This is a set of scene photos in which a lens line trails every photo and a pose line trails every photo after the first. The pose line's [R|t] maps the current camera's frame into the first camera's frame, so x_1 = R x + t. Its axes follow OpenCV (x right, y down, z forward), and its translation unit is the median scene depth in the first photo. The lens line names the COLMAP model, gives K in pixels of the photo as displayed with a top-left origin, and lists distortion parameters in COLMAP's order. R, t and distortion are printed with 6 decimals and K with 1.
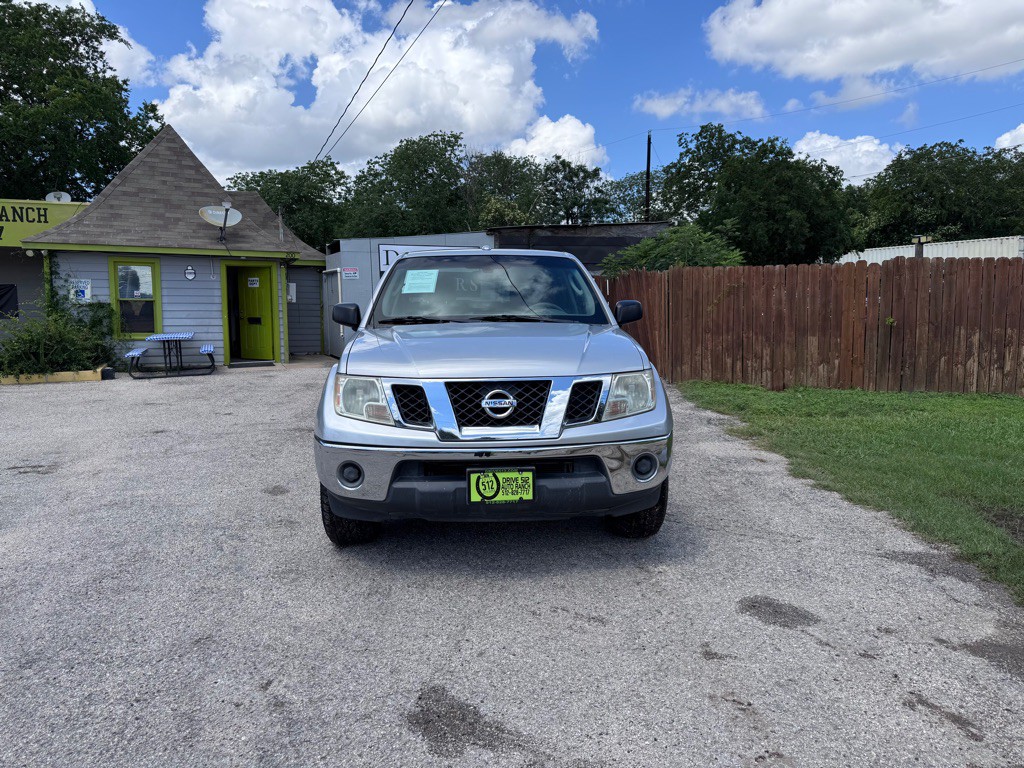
lens RADIAL K [[717.9, 0, 502.5], [0, 717.9, 386.4], [0, 0, 1]] dist [0.049637, -0.062332]
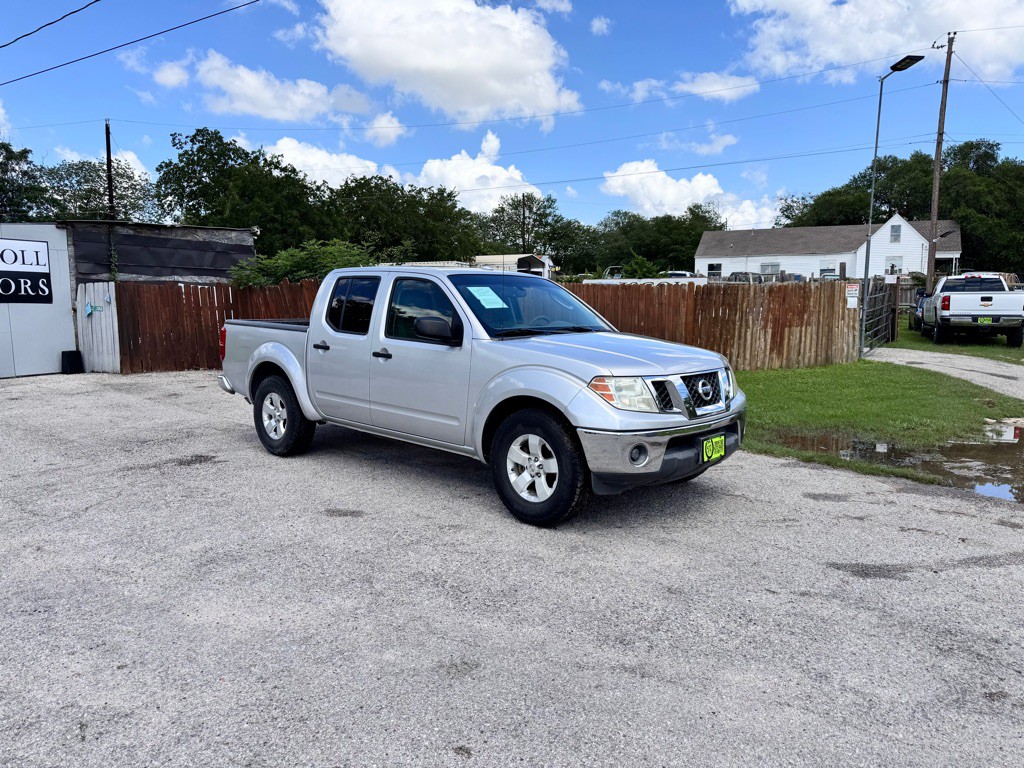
lens RADIAL K [[717.9, 0, 510.0], [0, 717.9, 390.4], [0, 0, 1]] dist [0.049637, -0.062332]
pose [[0.723418, -0.070414, 0.686810, -0.294526], [0.074055, 0.996960, 0.024209, -0.008766], [-0.686427, 0.033348, 0.726433, 0.056623]]
